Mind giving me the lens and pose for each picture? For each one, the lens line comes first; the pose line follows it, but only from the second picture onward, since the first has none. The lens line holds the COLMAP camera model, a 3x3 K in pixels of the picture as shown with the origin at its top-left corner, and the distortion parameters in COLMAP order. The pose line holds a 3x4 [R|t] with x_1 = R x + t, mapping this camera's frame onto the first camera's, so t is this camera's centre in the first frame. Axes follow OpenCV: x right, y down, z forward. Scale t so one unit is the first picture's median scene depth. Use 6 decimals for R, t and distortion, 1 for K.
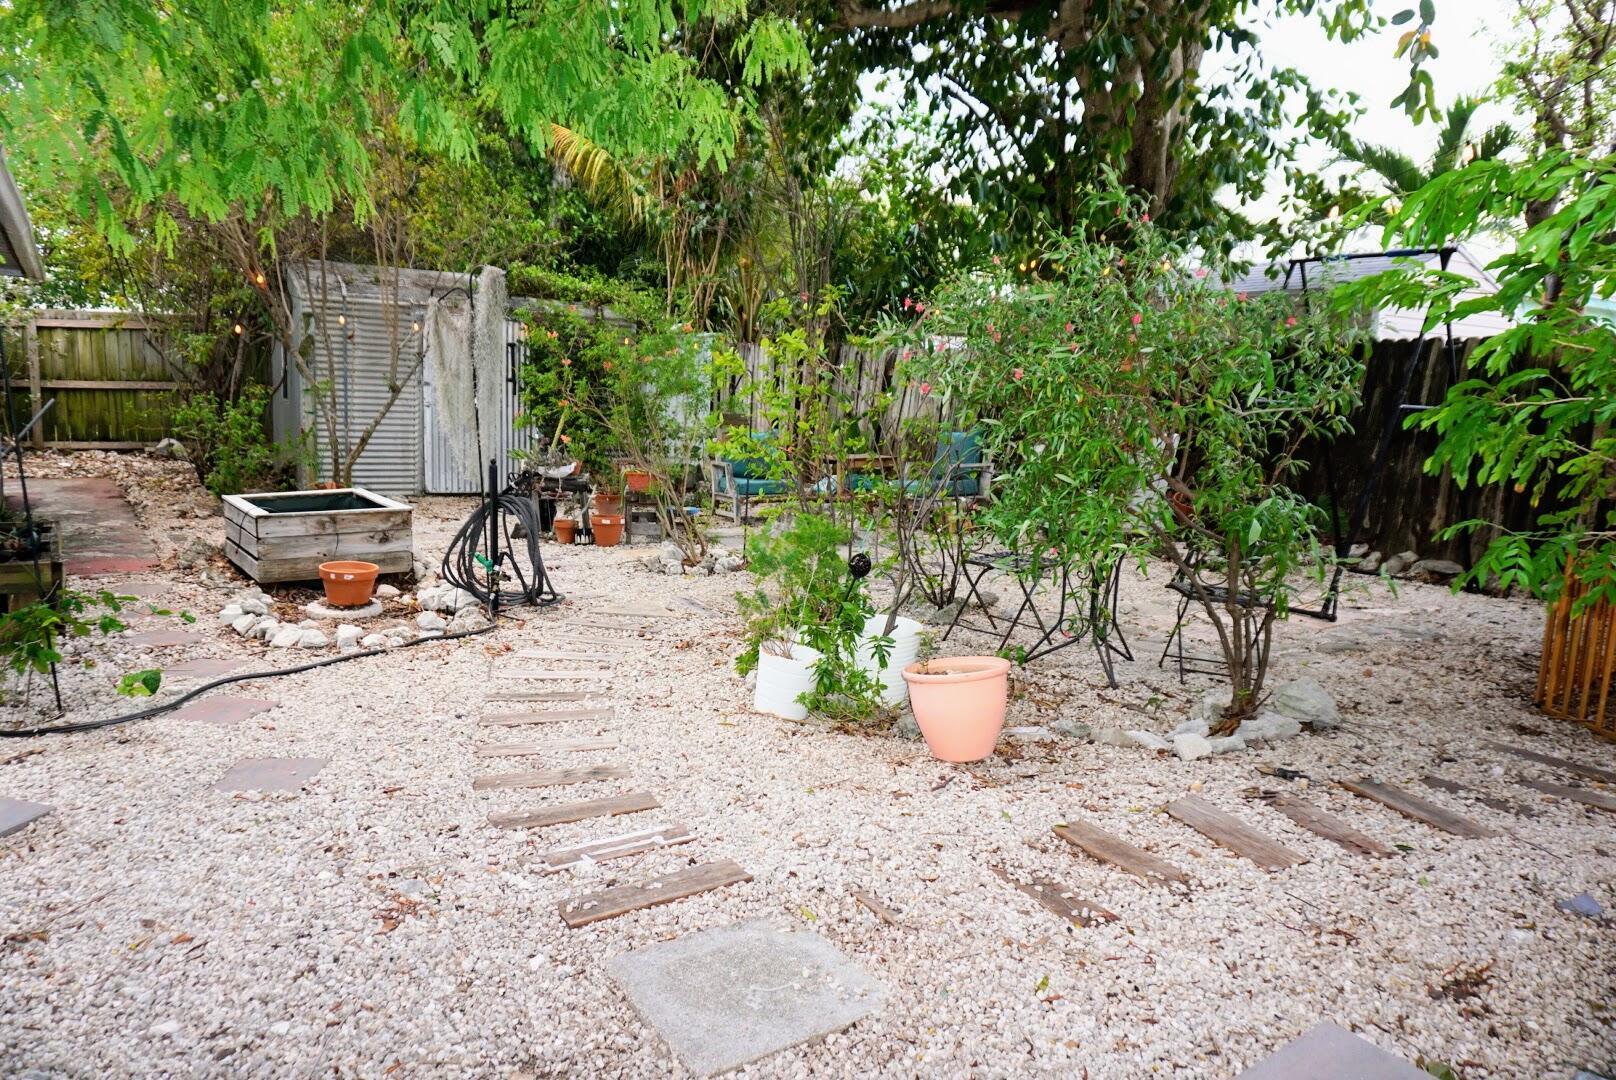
lens RADIAL K [[1087.2, 0, 808.0], [0, 1087.2, 540.0], [0, 0, 1]] dist [-0.040625, 0.032415]
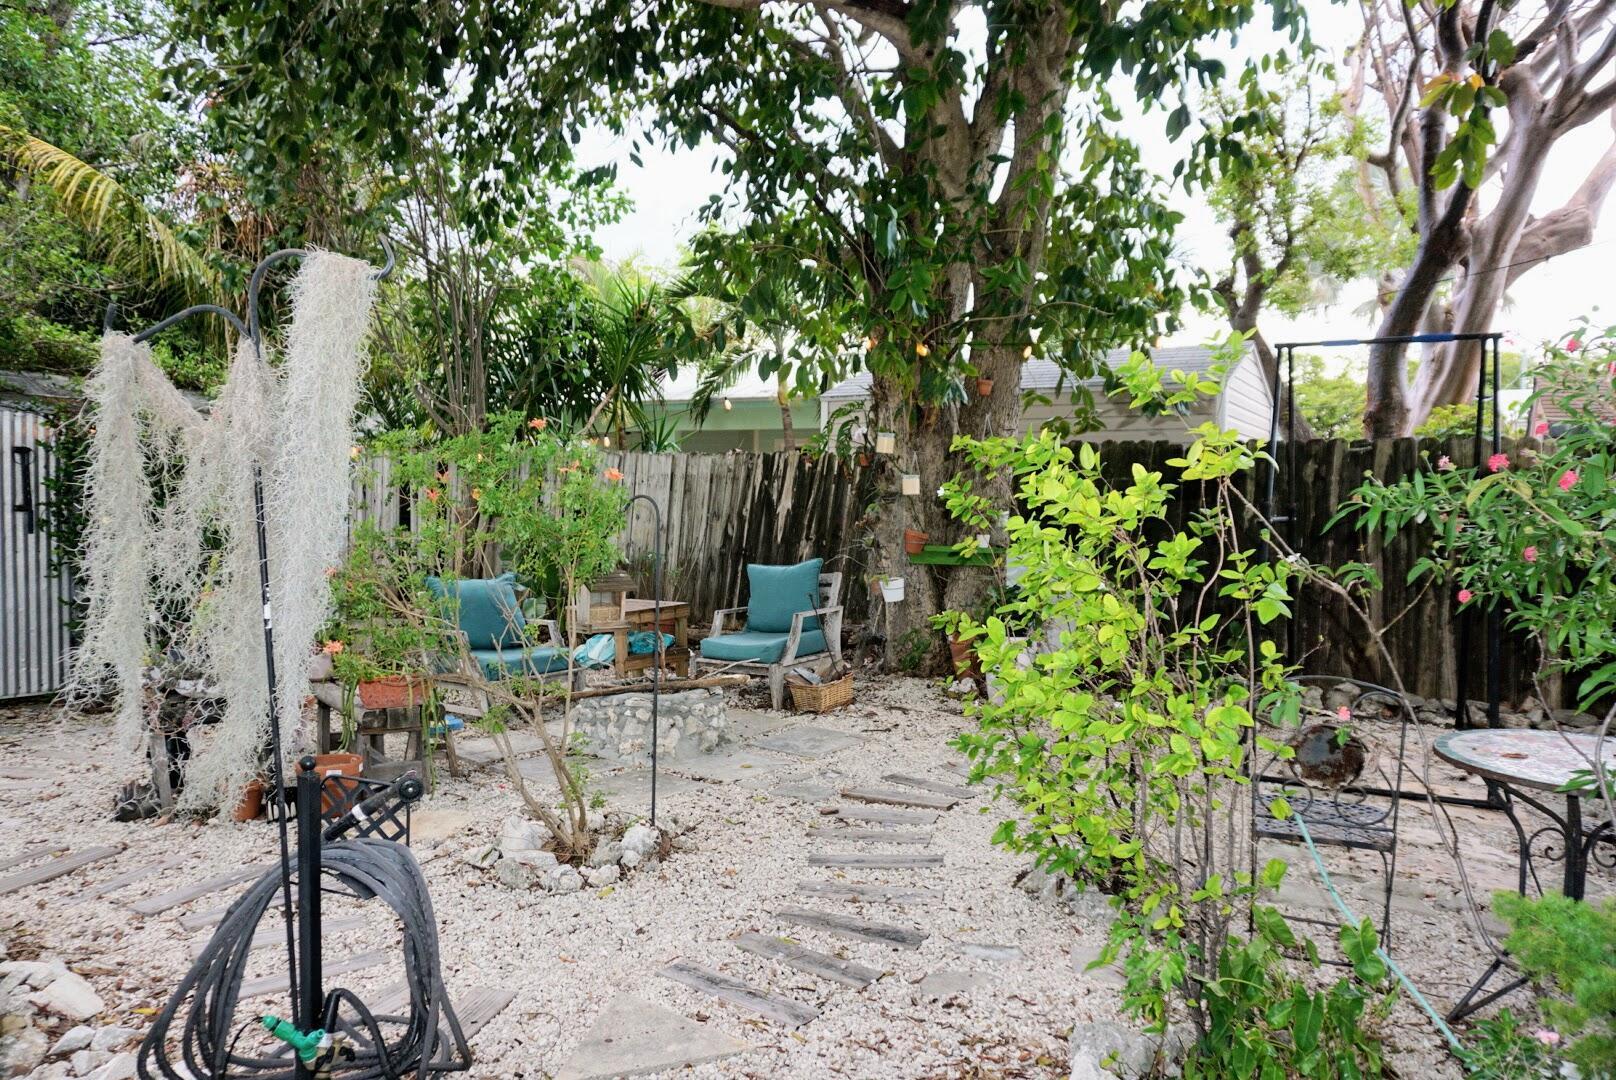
lens RADIAL K [[1087.2, 0, 808.0], [0, 1087.2, 540.0], [0, 0, 1]] dist [-0.040625, 0.032415]
pose [[0.893498, -0.037013, 0.447539, -0.157291], [0.080788, 0.993586, -0.079118, -0.052348], [-0.441740, 0.106848, 0.890758, 0.310967]]
